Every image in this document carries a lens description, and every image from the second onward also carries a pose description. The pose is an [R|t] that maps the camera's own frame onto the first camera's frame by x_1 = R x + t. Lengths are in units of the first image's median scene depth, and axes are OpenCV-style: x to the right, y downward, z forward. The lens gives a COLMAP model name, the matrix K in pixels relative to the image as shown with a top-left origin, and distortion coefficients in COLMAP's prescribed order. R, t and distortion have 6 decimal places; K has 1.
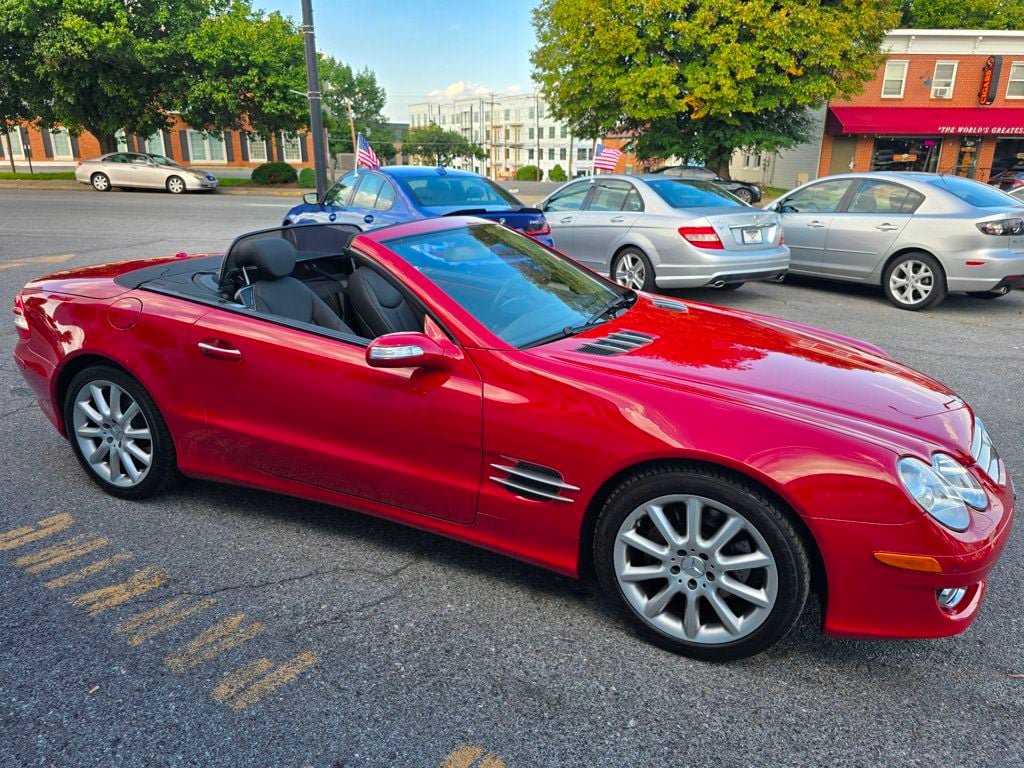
lens RADIAL K [[698.4, 0, 527.5], [0, 698.4, 375.2], [0, 0, 1]] dist [0.038082, -0.035131]
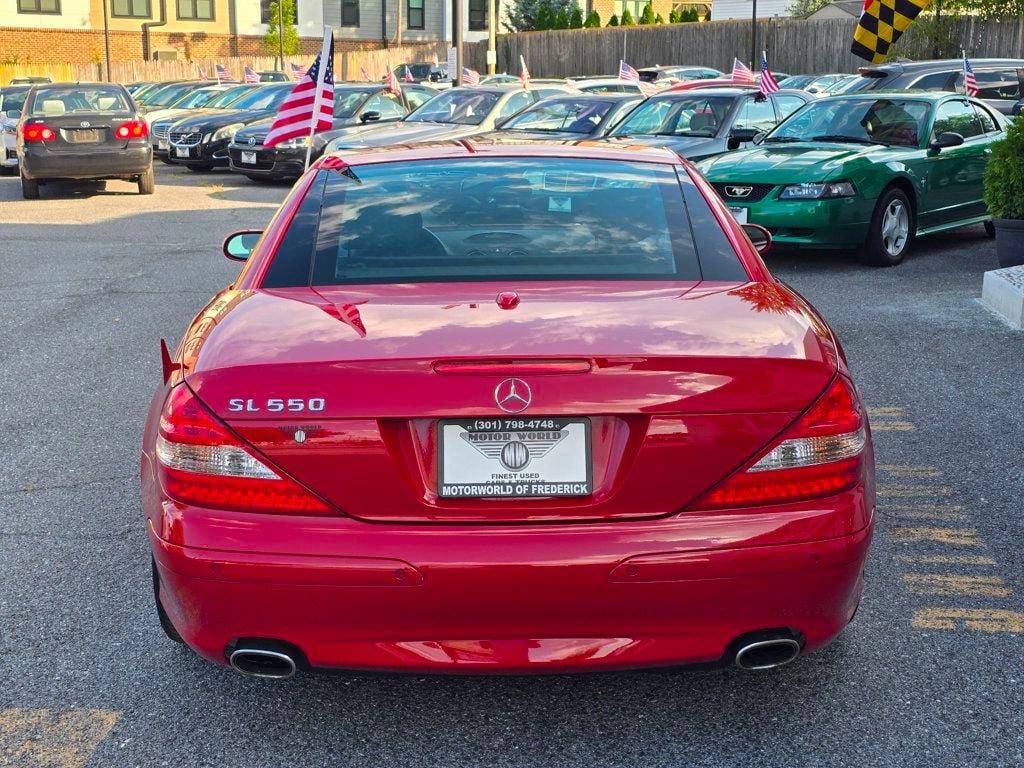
lens RADIAL K [[1340.2, 0, 512.0], [0, 1340.2, 384.0], [0, 0, 1]] dist [0.117132, -0.235869]
pose [[-0.410256, -0.208144, 0.887900, -0.205782], [0.260939, 0.906110, 0.332980, -0.065673], [-0.873842, 0.368295, -0.317424, 0.216918]]
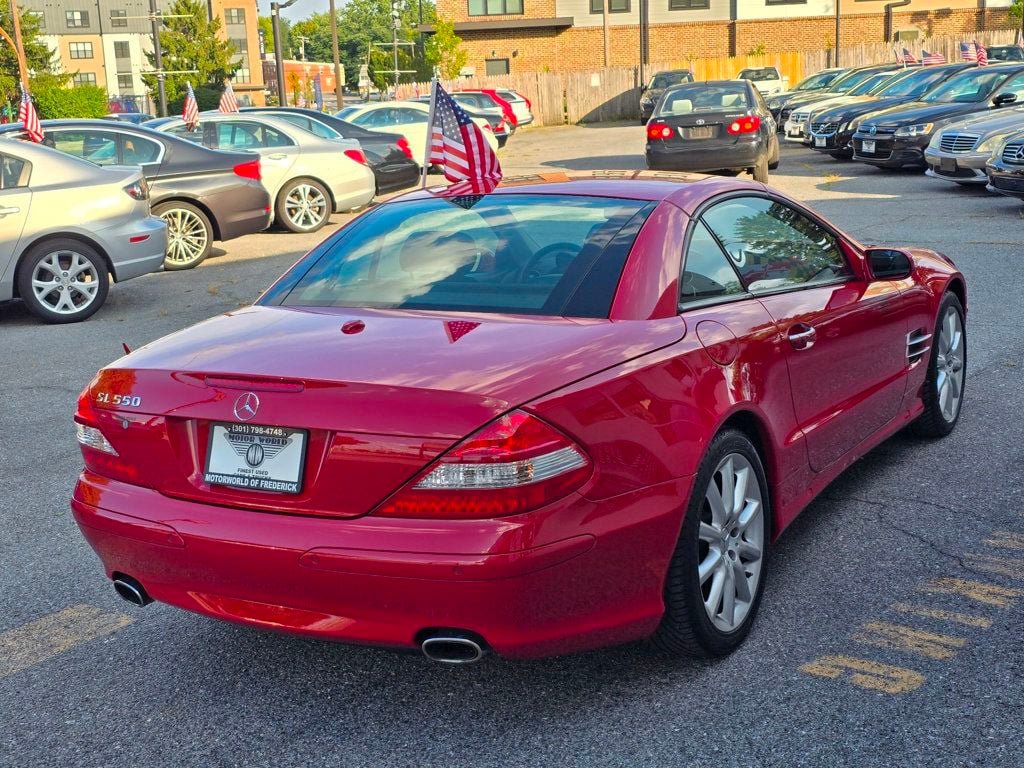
lens RADIAL K [[1351.4, 0, 530.9], [0, 1351.4, 381.3], [0, 0, 1]] dist [0.123051, -0.276257]
pose [[0.107326, -0.229988, 0.967257, -0.239823], [0.335901, 0.924058, 0.182445, -0.044967], [-0.935762, 0.305322, 0.176429, 0.125558]]
